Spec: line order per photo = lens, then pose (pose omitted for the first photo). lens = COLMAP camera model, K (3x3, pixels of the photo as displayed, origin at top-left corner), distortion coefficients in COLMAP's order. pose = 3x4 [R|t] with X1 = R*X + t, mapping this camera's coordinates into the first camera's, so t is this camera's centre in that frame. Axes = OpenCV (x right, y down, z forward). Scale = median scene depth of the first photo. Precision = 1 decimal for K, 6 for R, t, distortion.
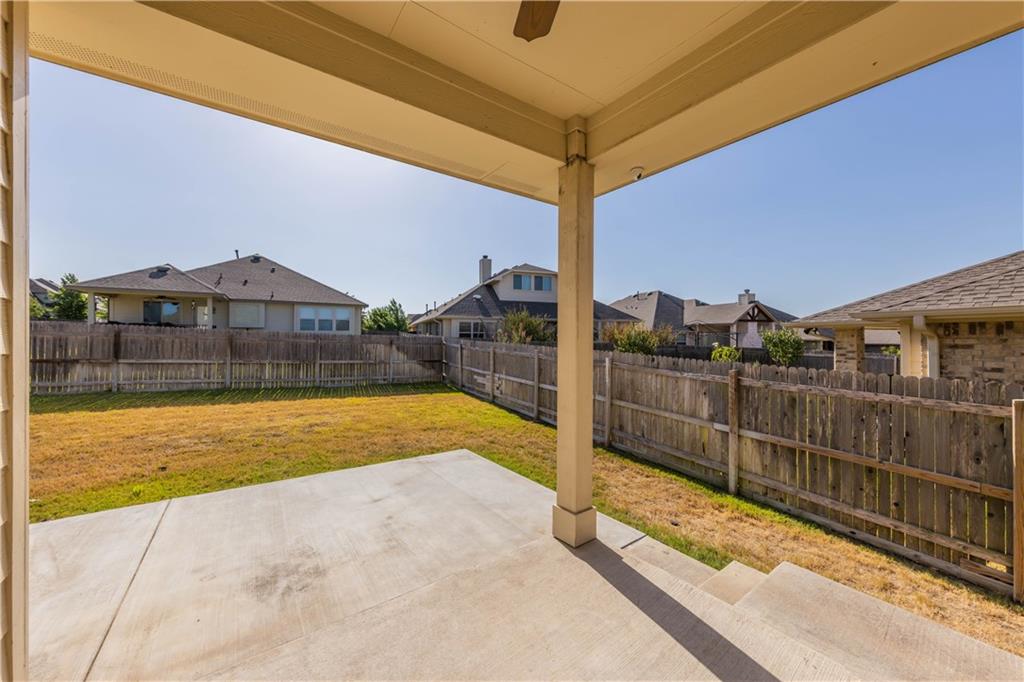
lens RADIAL K [[380.3, 0, 513.7], [0, 380.3, 337.4], [0, 0, 1]] dist [-0.000497, -0.000032]
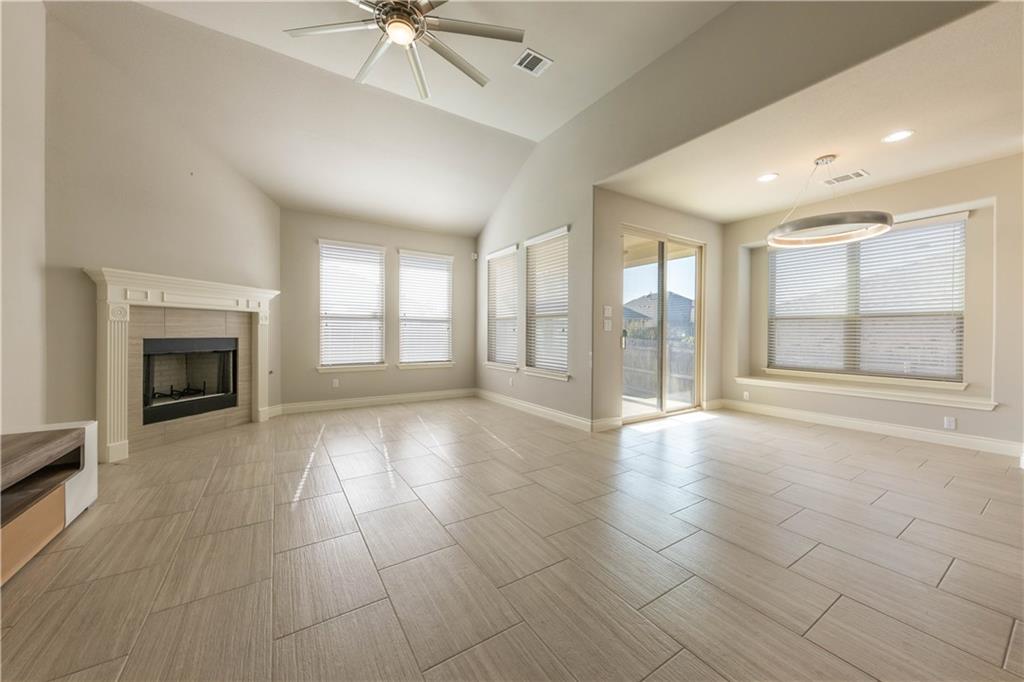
lens RADIAL K [[366.3, 0, 520.0], [0, 366.3, 337.0], [0, 0, 1]] dist [0.000385, -0.000038]
pose [[0.999281, 0.001459, -0.037884, -0.055348], [-0.001193, 0.999974, 0.007058, 0.013279], [0.037893, -0.007008, 0.999257, -0.390277]]
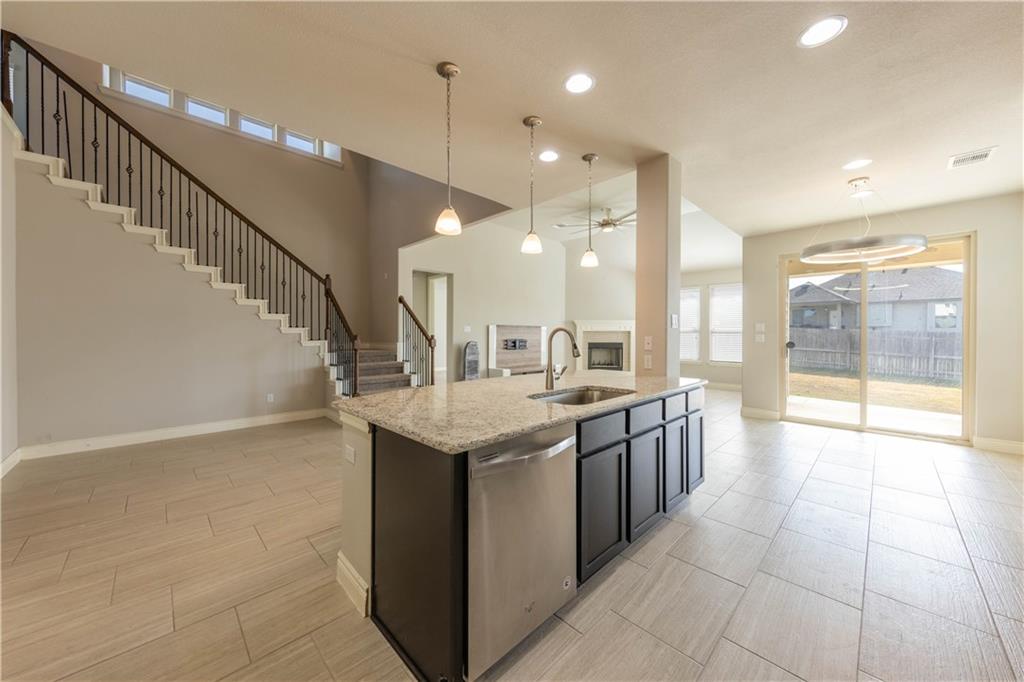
lens RADIAL K [[366.3, 0, 520.0], [0, 366.3, 337.0], [0, 0, 1]] dist [0.000385, -0.000038]
pose [[0.168196, 0.005170, -0.985740, 0.362386], [-0.001639, 0.999986, 0.004965, 0.002378], [0.985752, 0.000780, 0.168202, -0.408750]]
